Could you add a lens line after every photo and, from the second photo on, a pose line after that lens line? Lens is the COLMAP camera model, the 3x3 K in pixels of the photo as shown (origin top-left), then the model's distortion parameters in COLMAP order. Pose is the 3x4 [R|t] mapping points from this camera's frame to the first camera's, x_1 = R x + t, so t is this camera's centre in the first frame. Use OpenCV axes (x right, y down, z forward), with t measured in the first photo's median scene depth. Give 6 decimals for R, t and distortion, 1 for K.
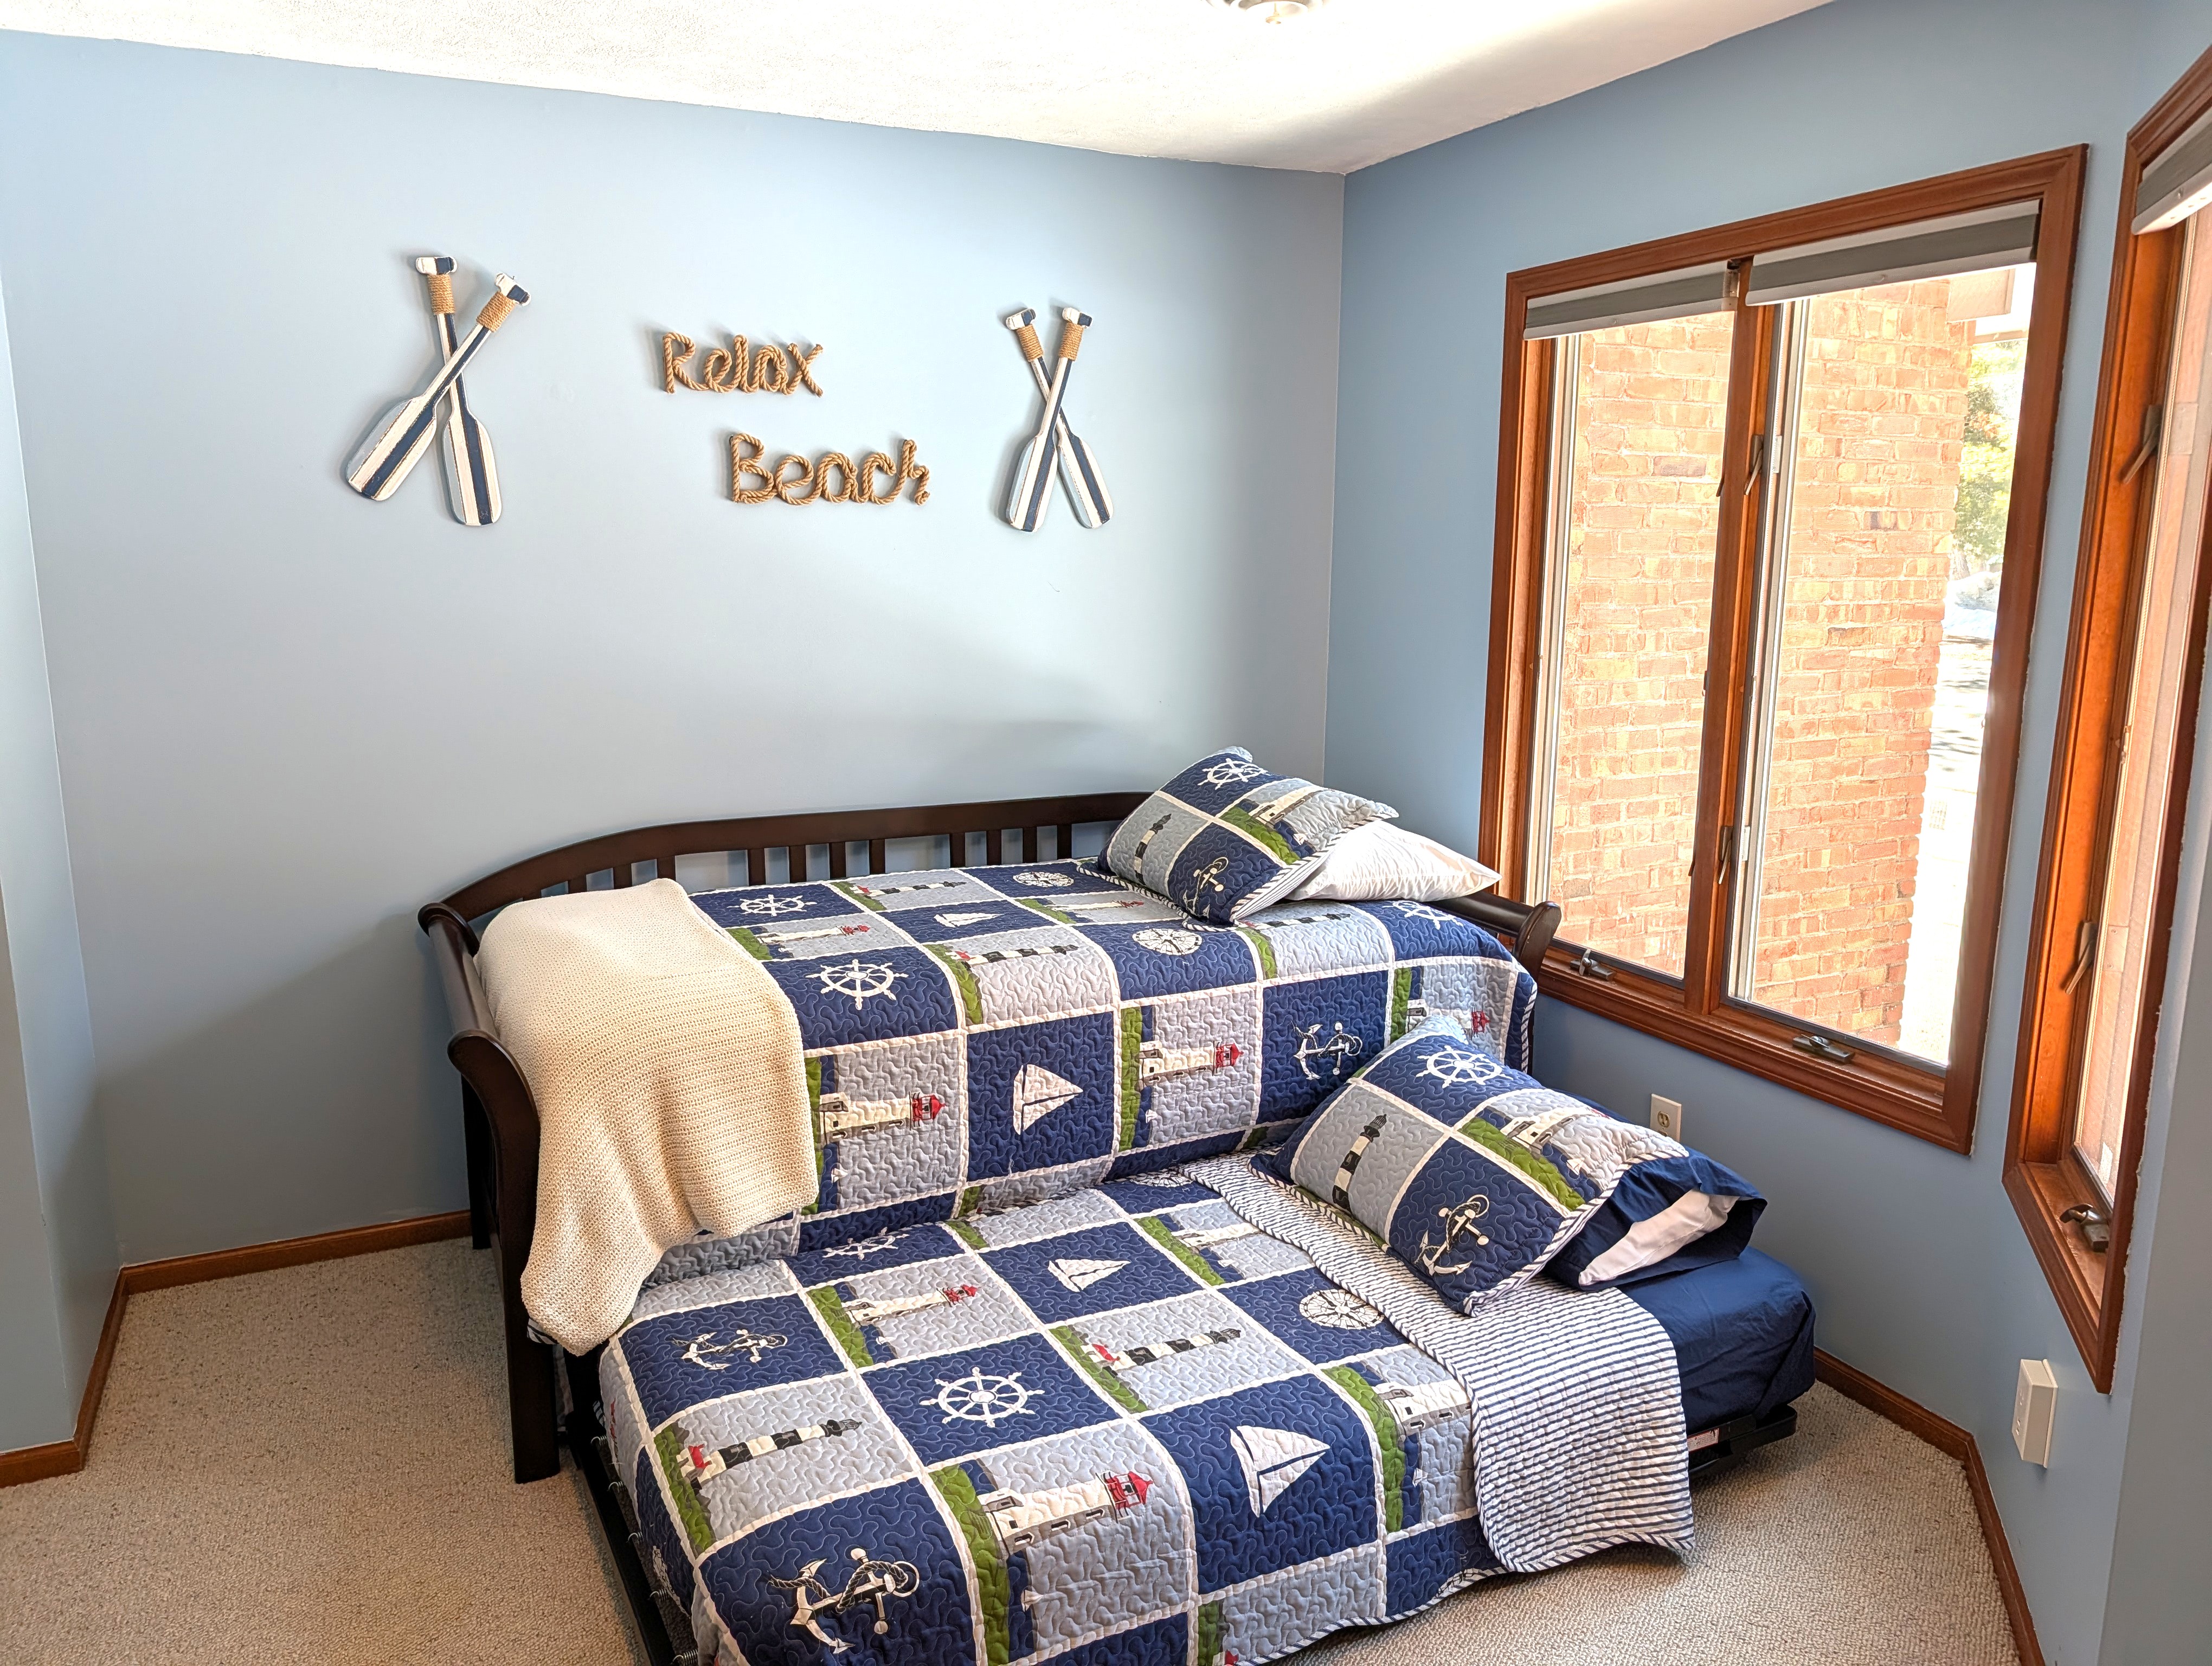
lens RADIAL K [[1586.6, 0, 1088.1], [0, 1586.6, 841.3], [0, 0, 1]] dist [0.013204, -0.015240]
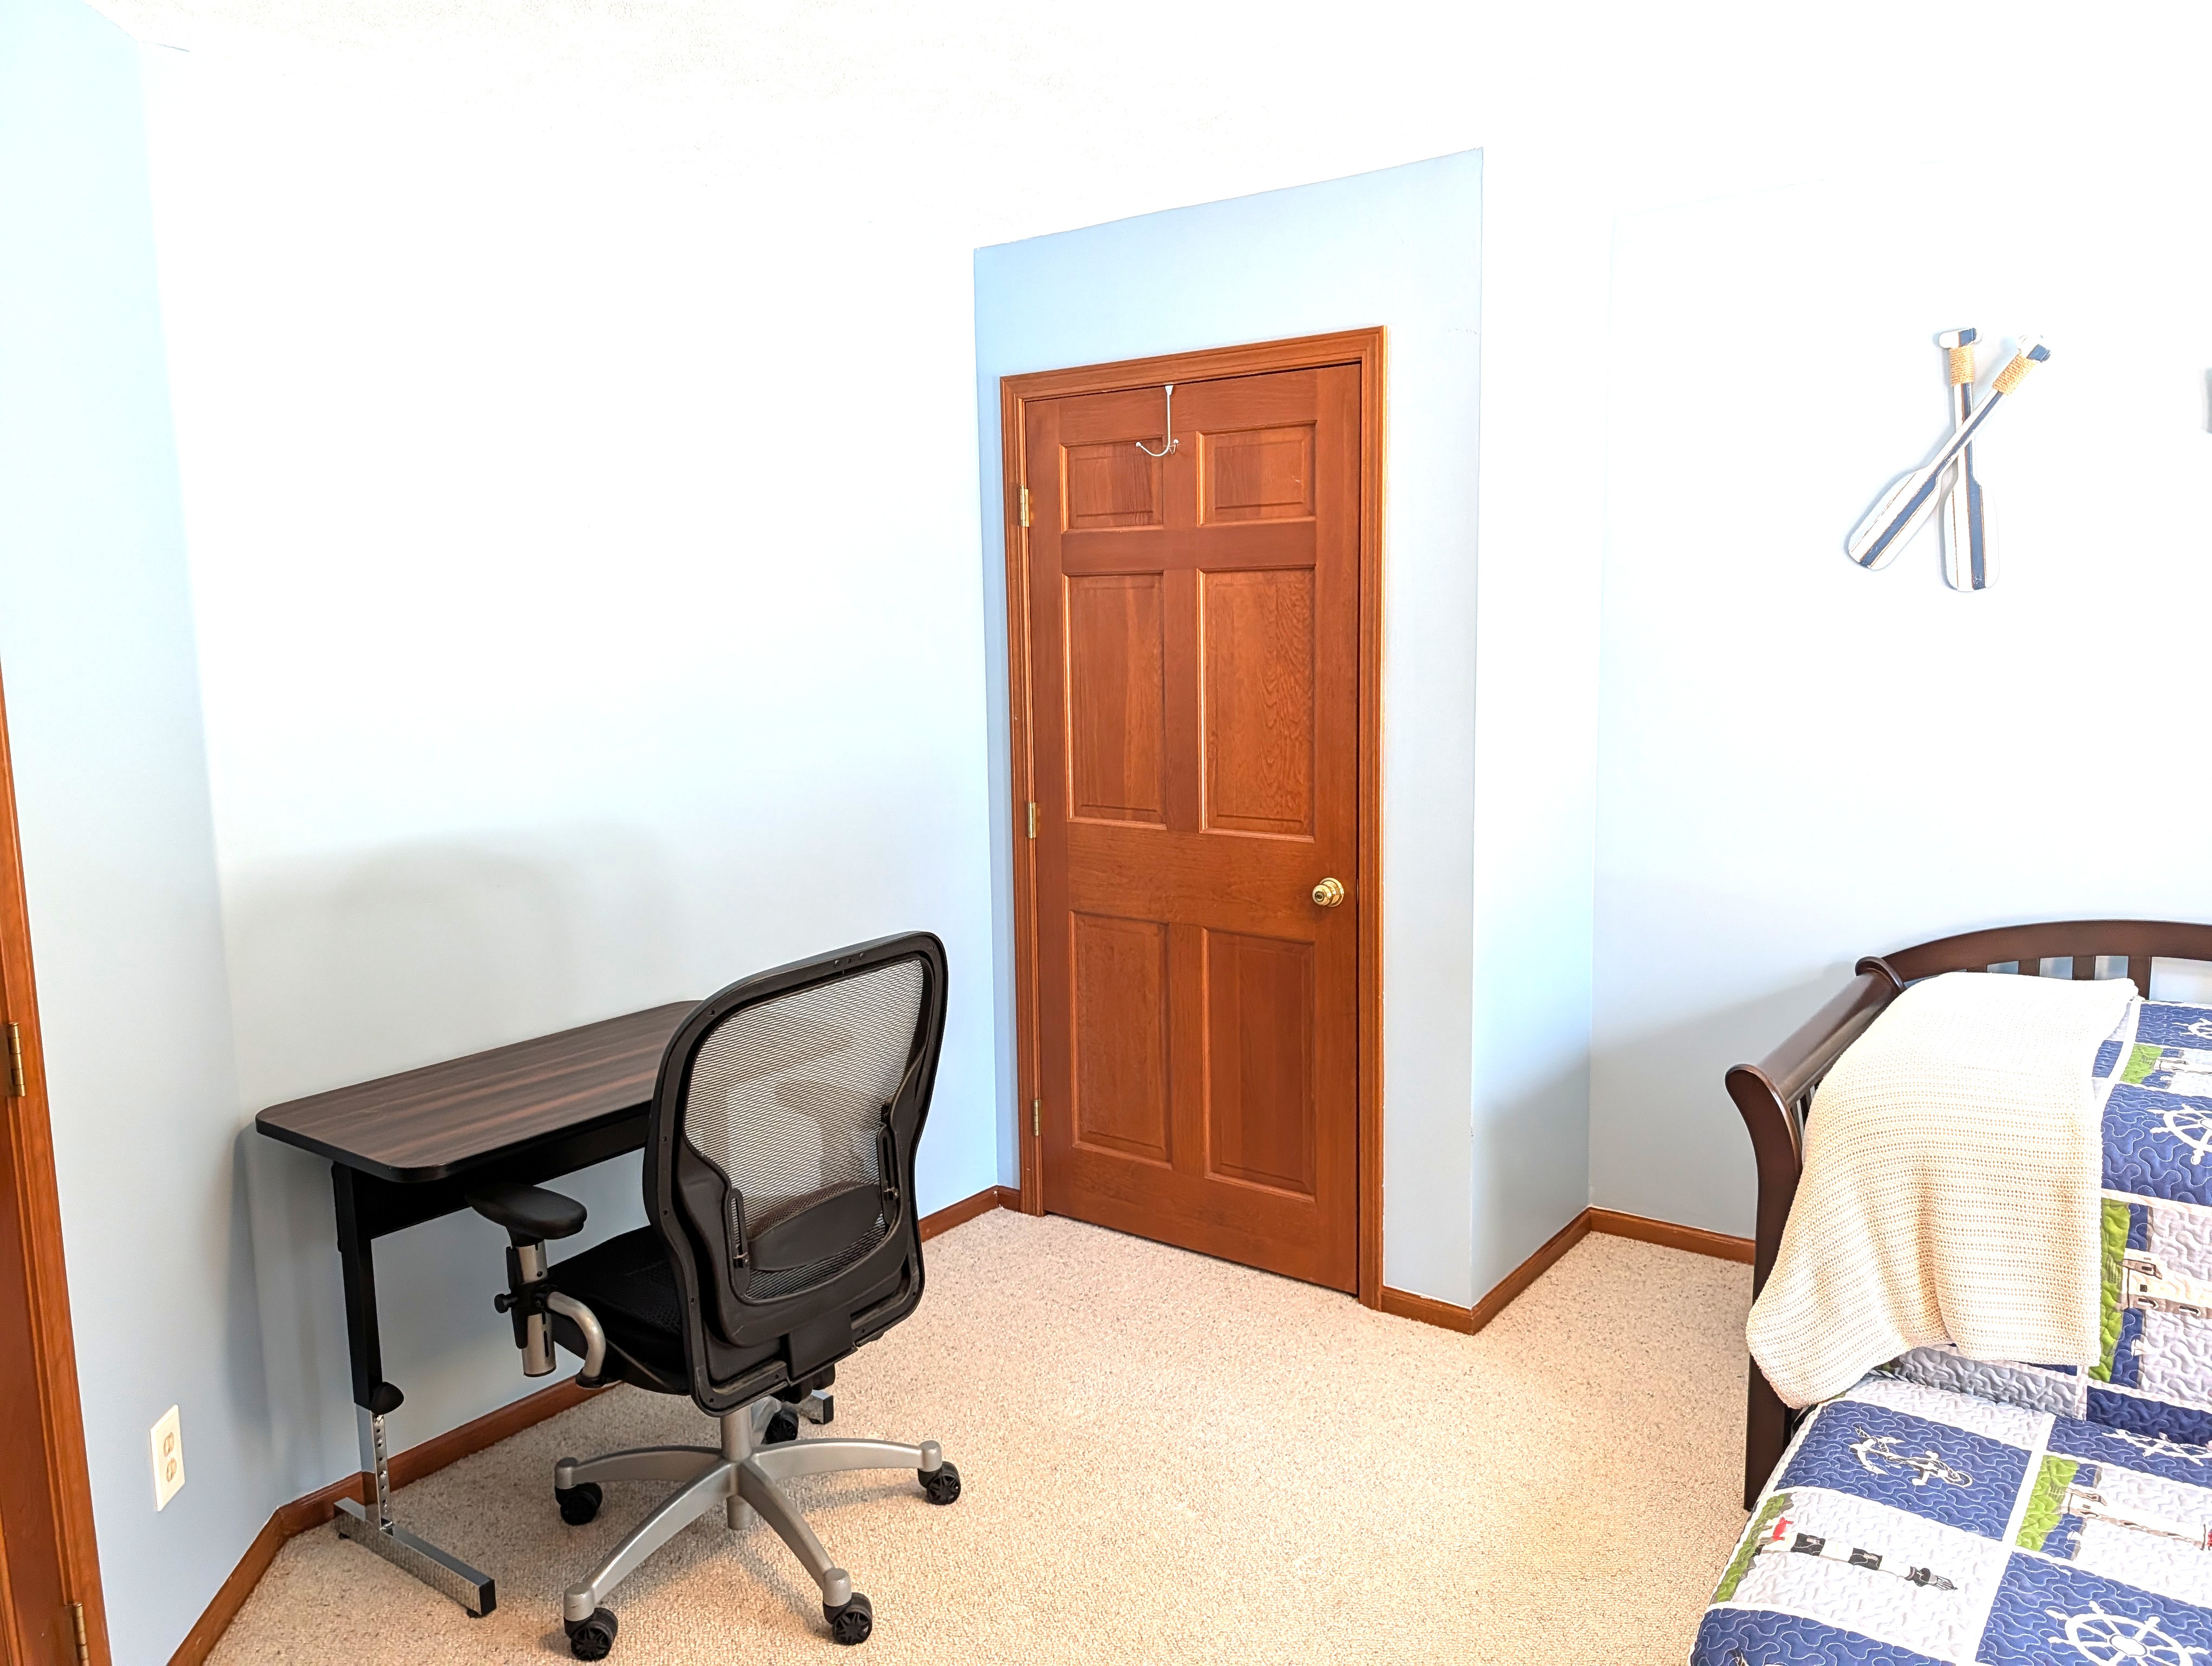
lens RADIAL K [[1586.6, 0, 1124.4], [0, 1586.6, 809.6], [0, 0, 1]] dist [0.013204, -0.015240]
pose [[0.480008, 0.101531, -0.871369, 0.286606], [-0.143789, 0.988953, 0.036023, -0.026607], [0.865400, 0.108002, 0.489304, 0.081734]]
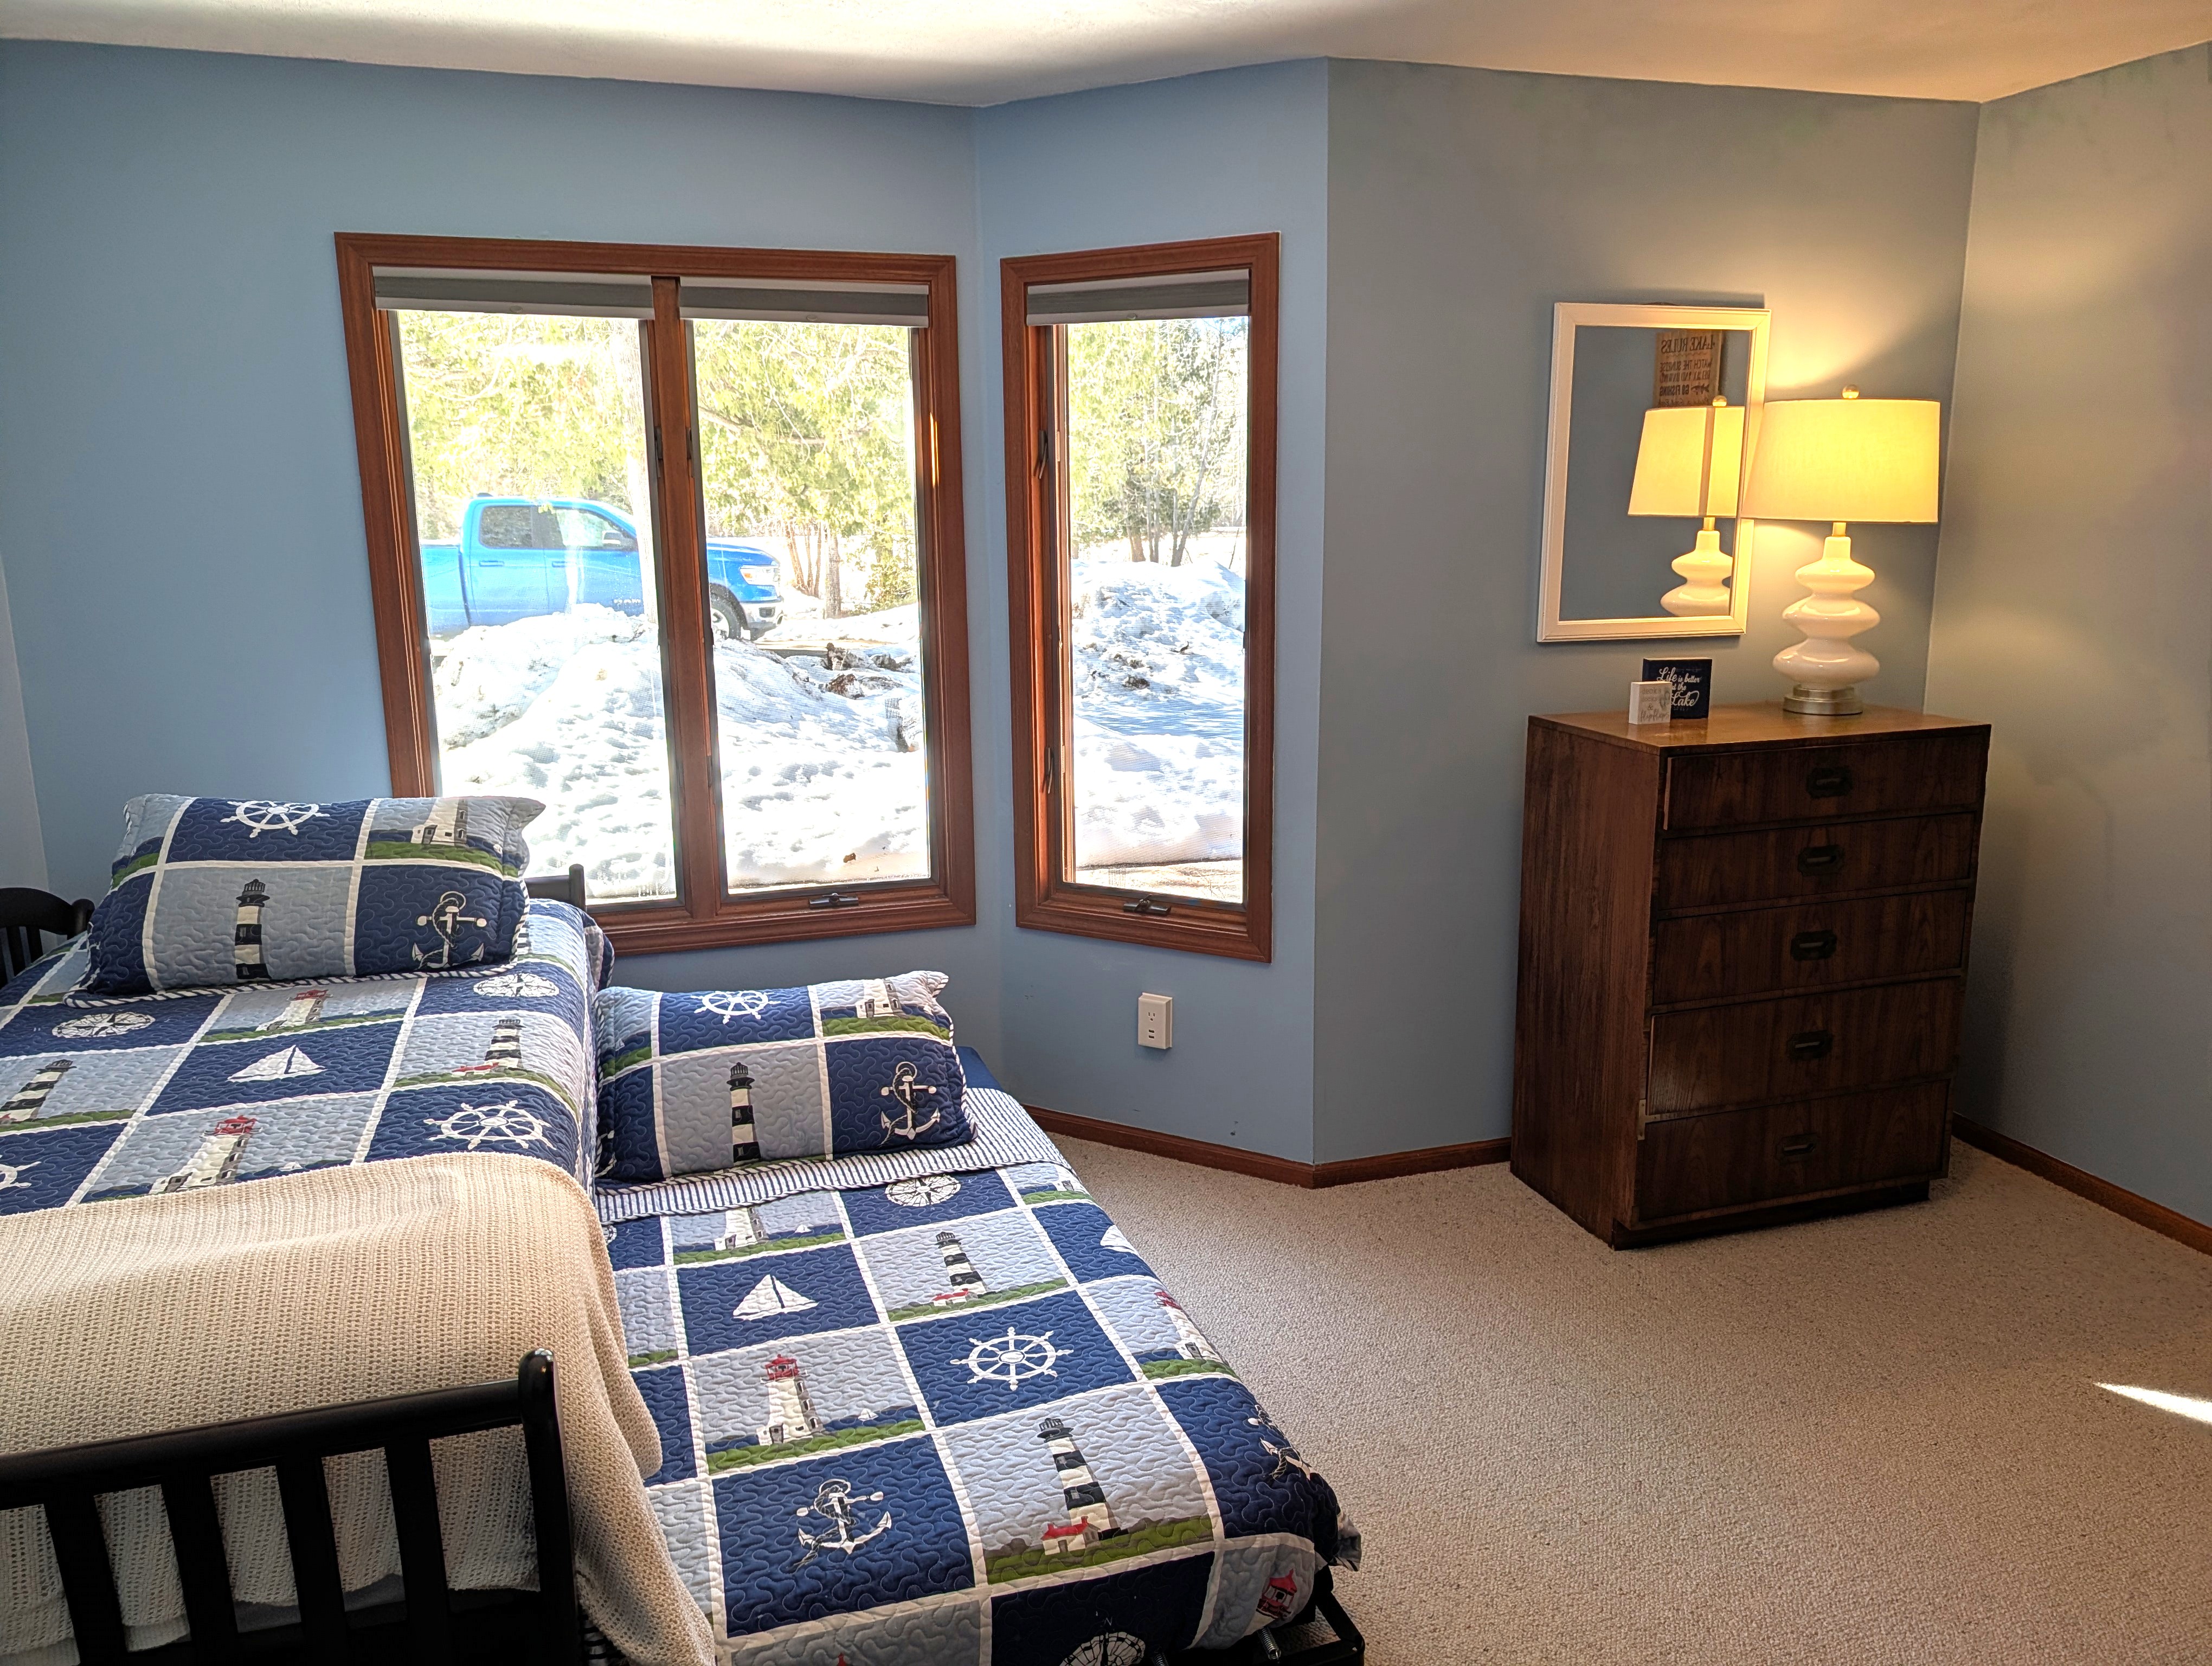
lens RADIAL K [[1586.6, 0, 1098.9], [0, 1586.6, 829.8], [0, 0, 1]] dist [0.013204, -0.015240]
pose [[0.127923, -0.208023, 0.969723, -0.794351], [0.195797, 0.963810, 0.180926, -0.125129], [-0.972265, 0.166724, 0.164024, 0.577816]]
